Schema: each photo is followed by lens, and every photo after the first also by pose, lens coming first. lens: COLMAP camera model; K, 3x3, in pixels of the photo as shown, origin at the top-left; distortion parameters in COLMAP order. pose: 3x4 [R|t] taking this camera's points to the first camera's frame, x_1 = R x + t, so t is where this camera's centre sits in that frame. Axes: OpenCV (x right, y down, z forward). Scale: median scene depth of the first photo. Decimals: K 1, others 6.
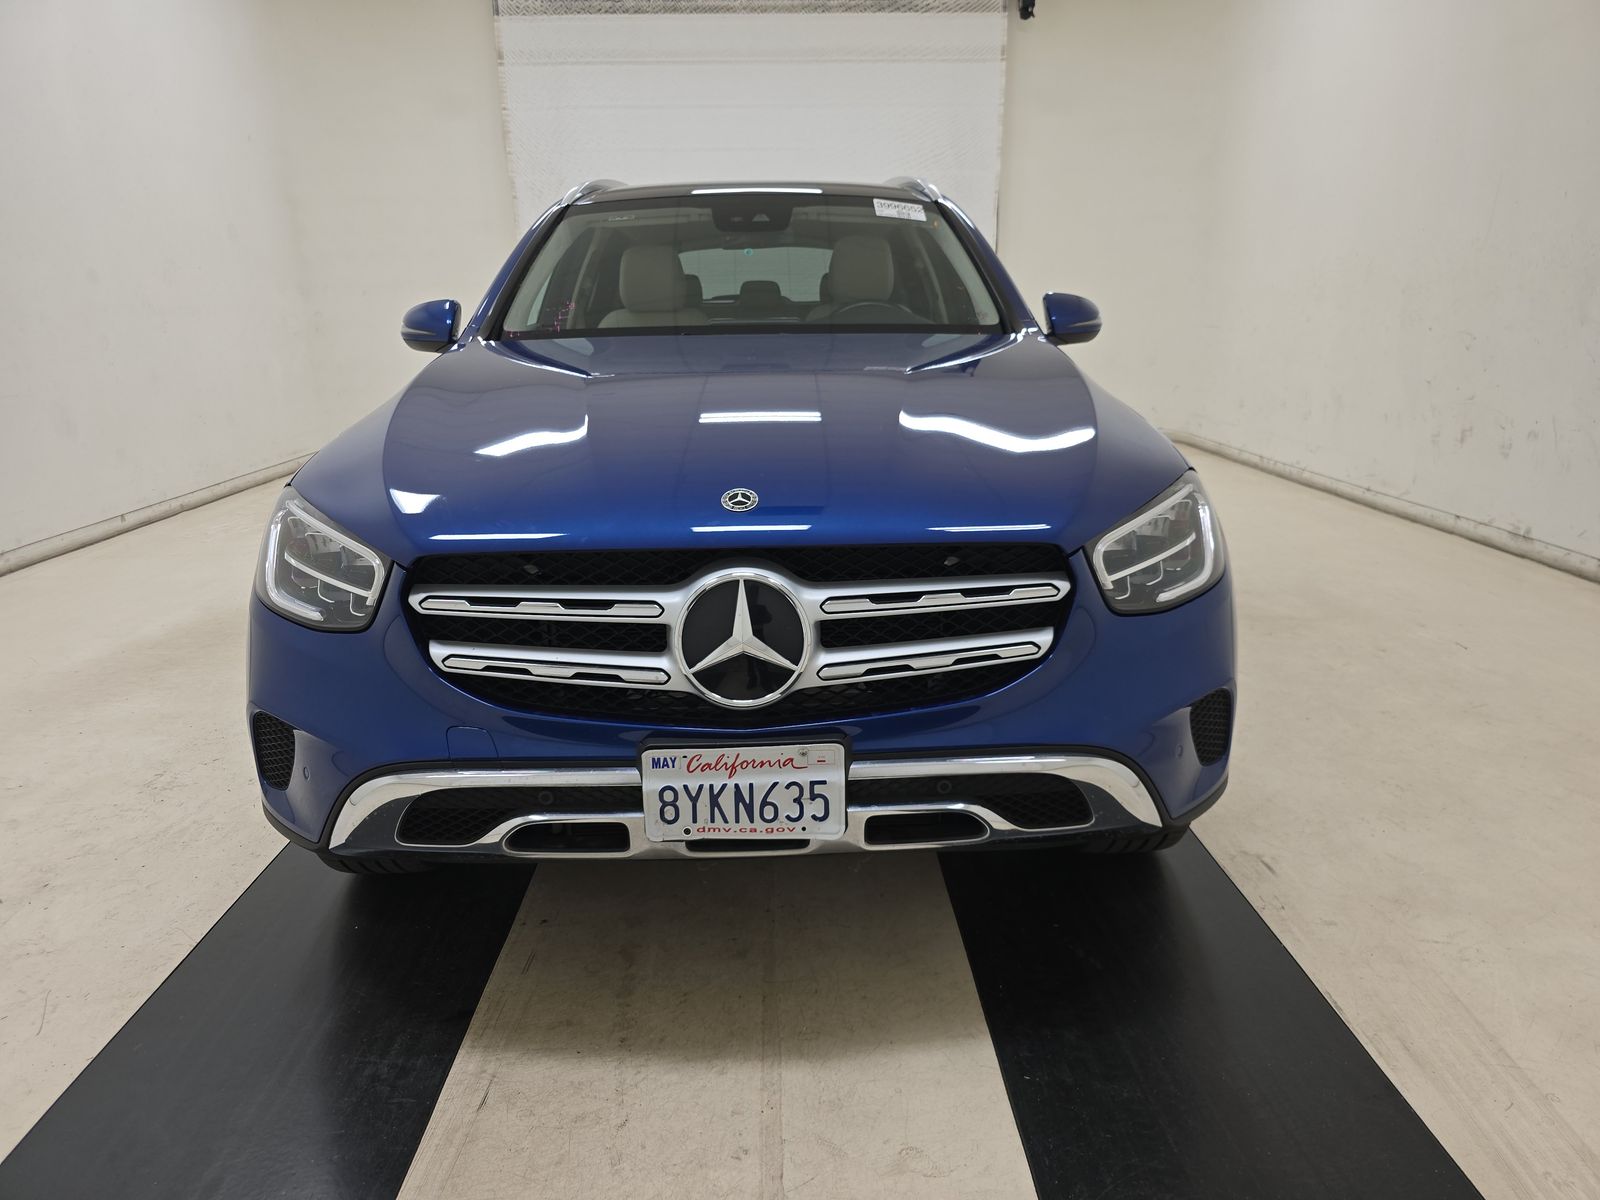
lens RADIAL K [[1075.6, 0, 805.3], [0, 1075.6, 604.3], [0, 0, 1]] dist [0.029559, -0.031253]
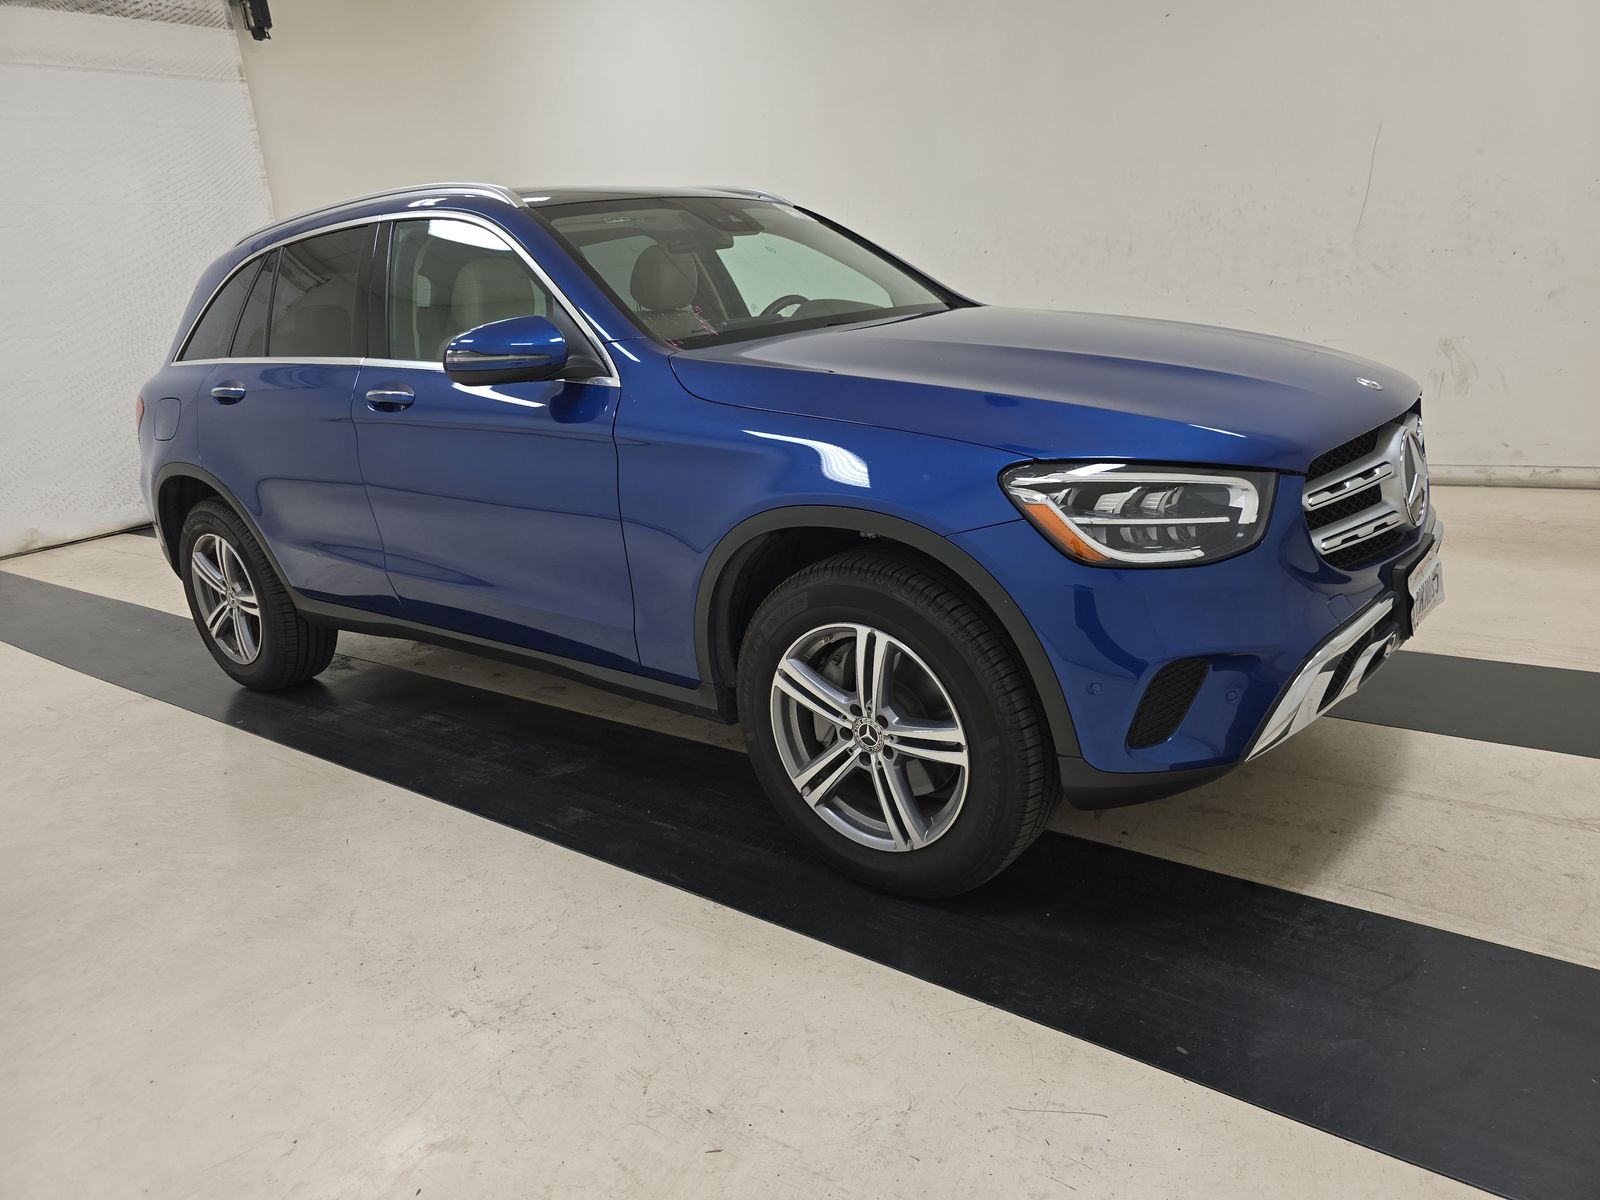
lens RADIAL K [[1075.6, 0, 805.3], [0, 1075.6, 604.3], [0, 0, 1]] dist [0.029559, -0.031253]
pose [[0.643605, -0.258269, 0.720465, -1.408692], [0.286557, 0.954190, 0.086067, -0.136225], [-0.709688, 0.151061, 0.688130, 0.528362]]
